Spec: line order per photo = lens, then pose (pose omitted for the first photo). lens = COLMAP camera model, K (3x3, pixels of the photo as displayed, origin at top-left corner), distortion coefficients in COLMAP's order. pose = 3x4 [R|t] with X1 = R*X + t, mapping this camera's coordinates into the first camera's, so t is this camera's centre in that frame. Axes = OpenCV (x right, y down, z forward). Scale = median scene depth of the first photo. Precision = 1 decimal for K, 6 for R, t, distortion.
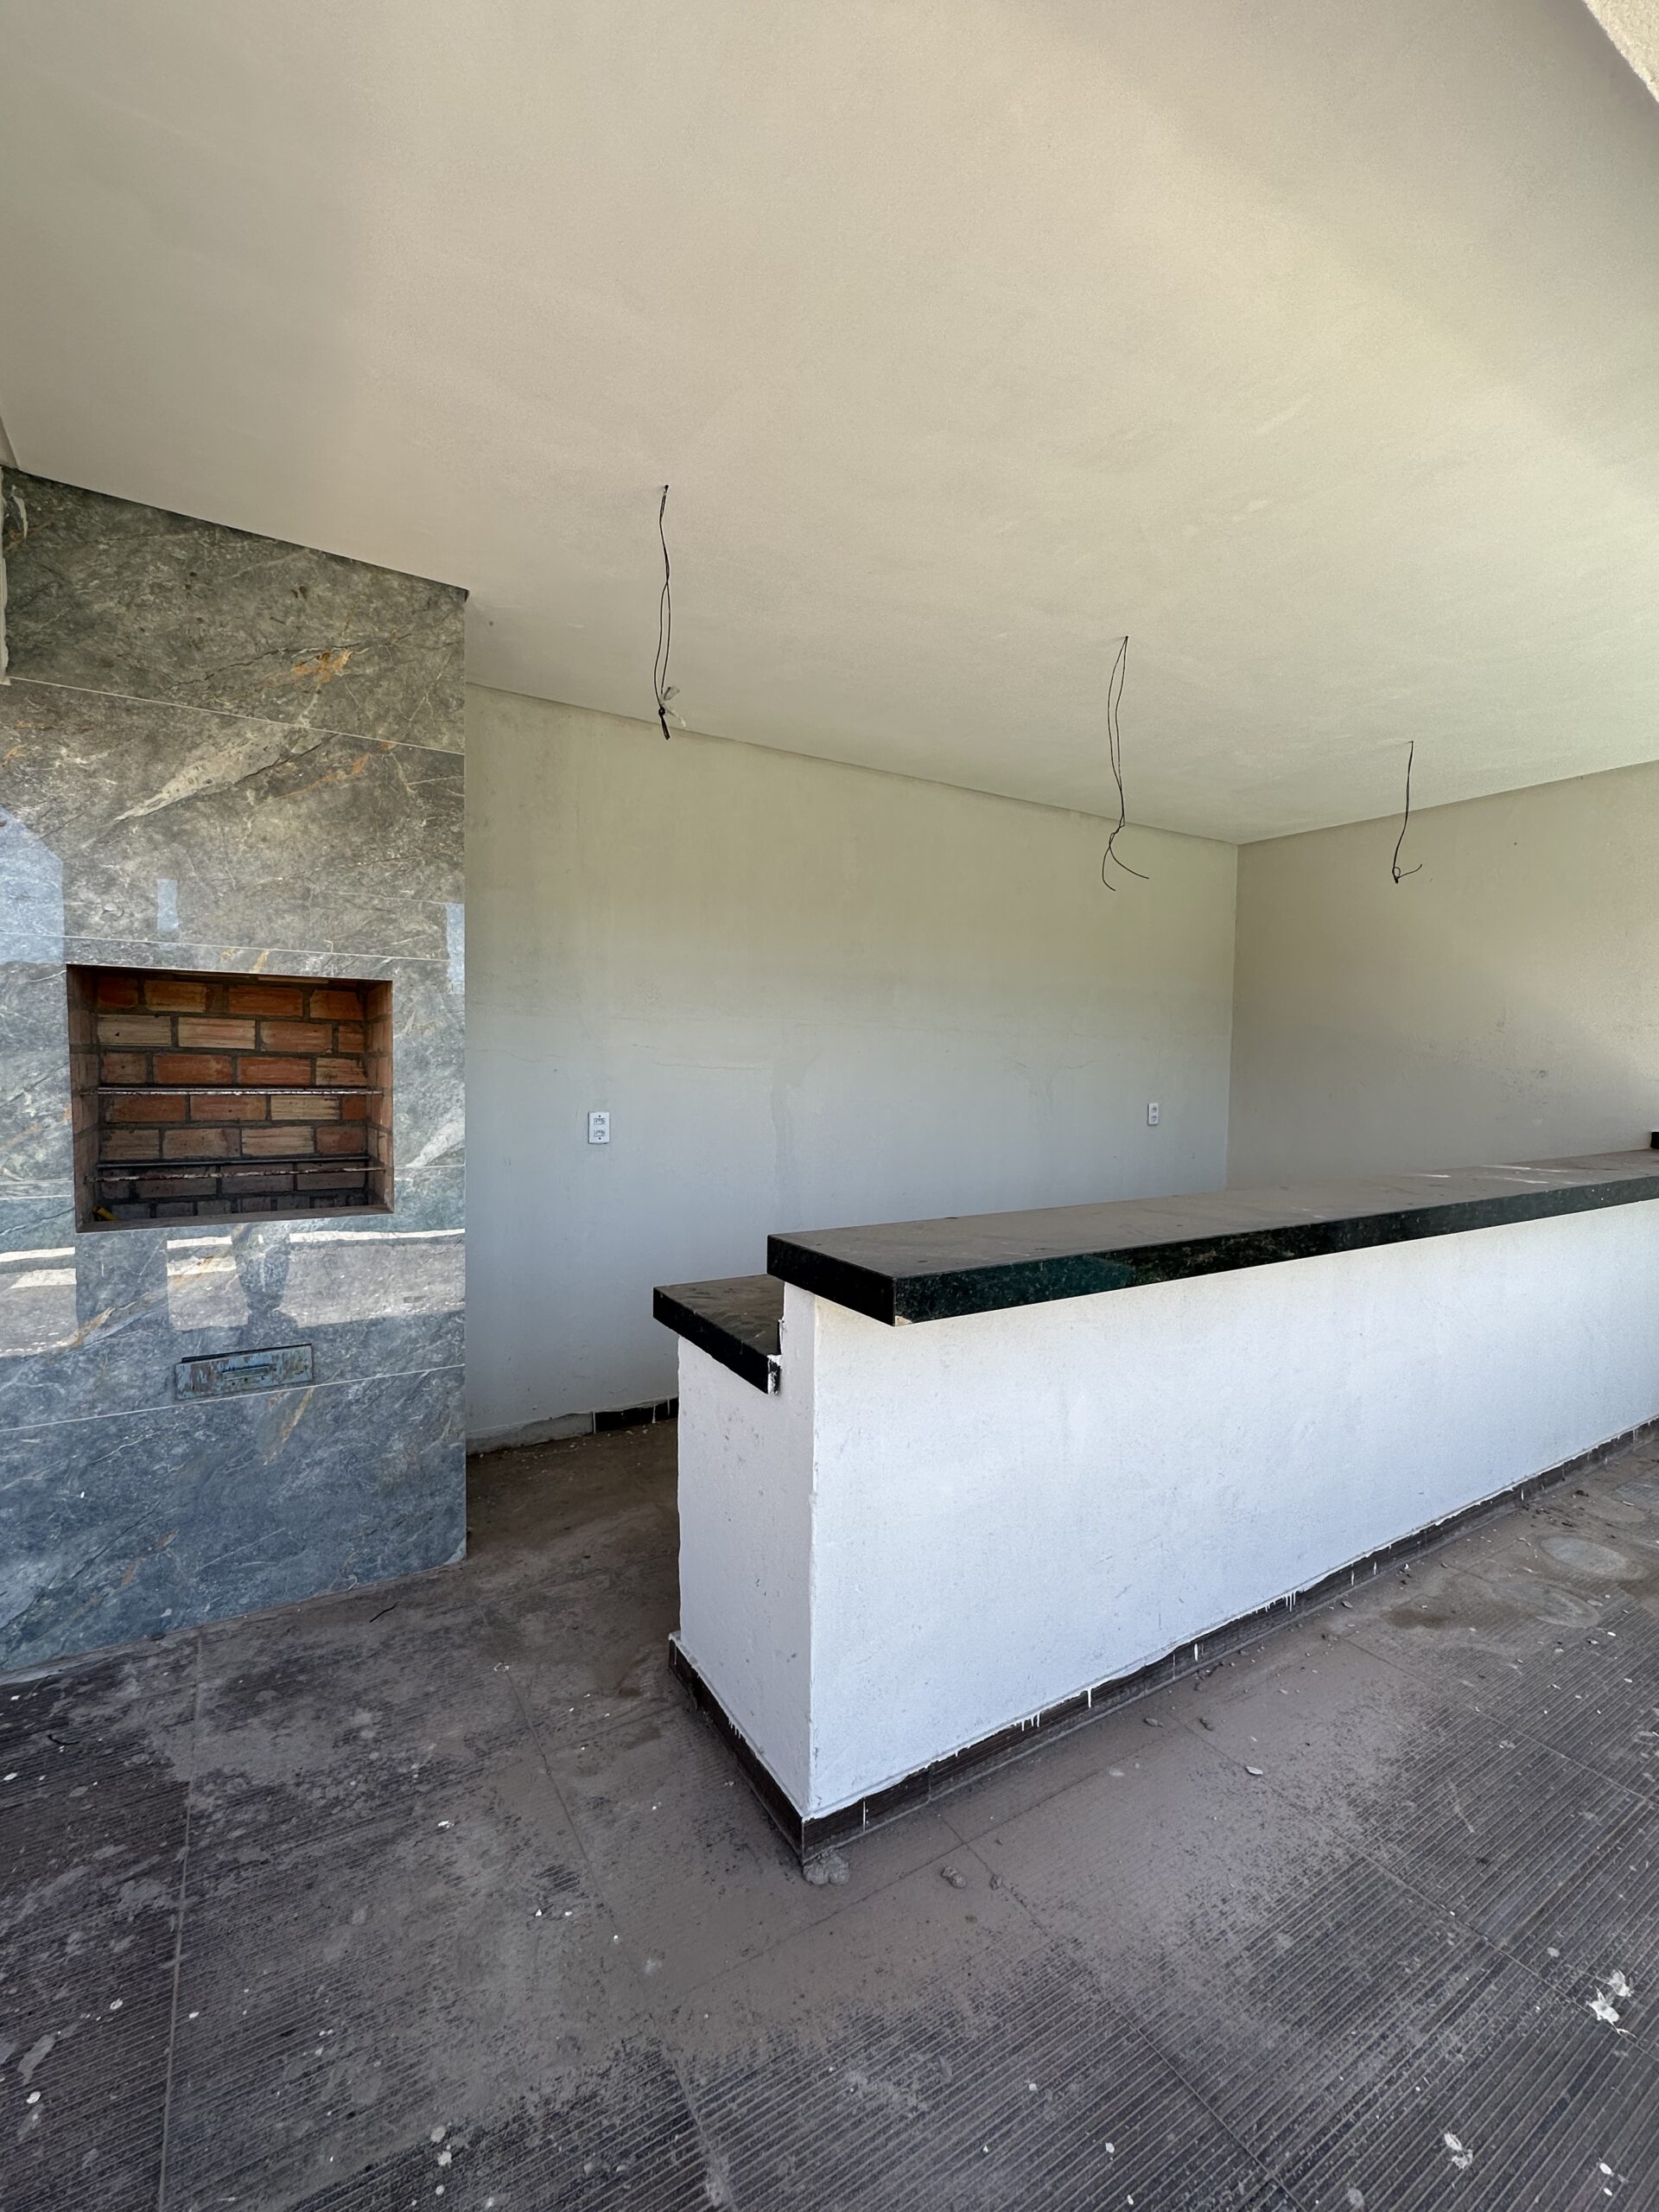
lens RADIAL K [[952.6, 0, 826.3], [0, 952.6, 1105.0], [0, 0, 1]] dist [-0.004491, 0.000776]
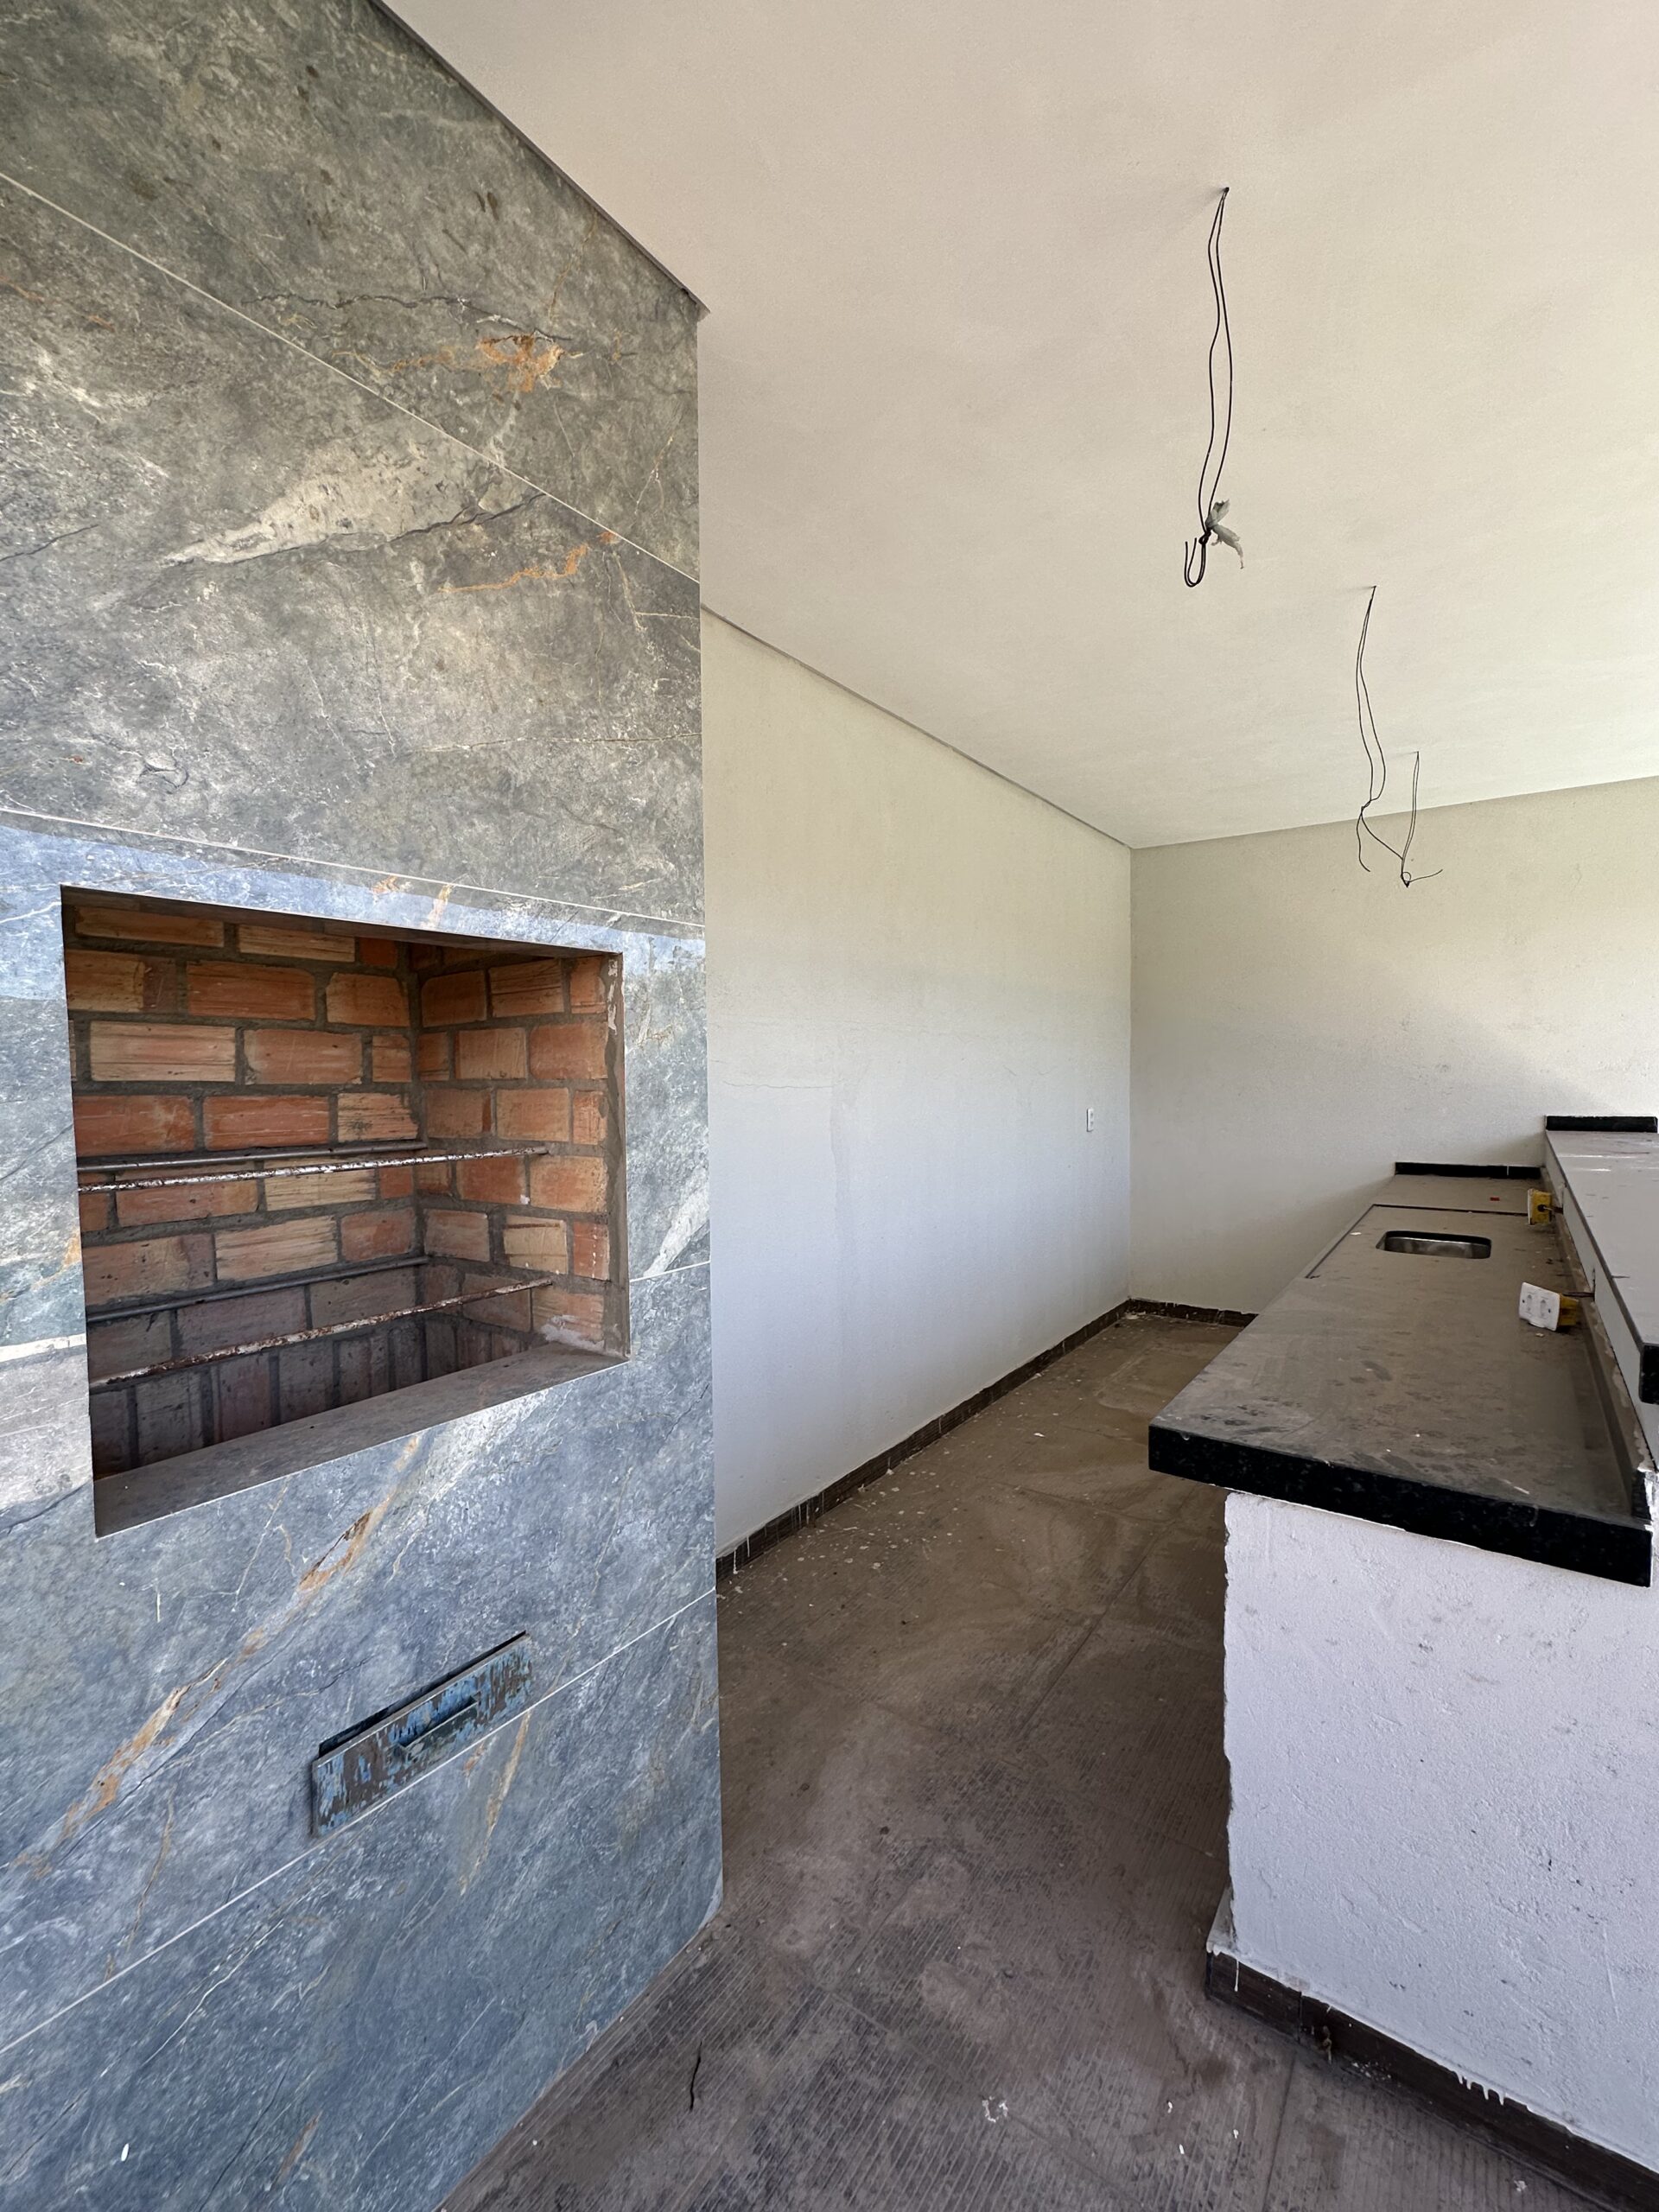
lens RADIAL K [[952.6, 0, 833.0], [0, 952.6, 1104.9], [0, 0, 1]] dist [-0.004491, 0.000776]
pose [[0.919582, -0.040575, 0.390797, -0.599313], [0.044102, 0.999027, -0.000050, -0.036718], [-0.390415, 0.017281, 0.920477, 0.452750]]
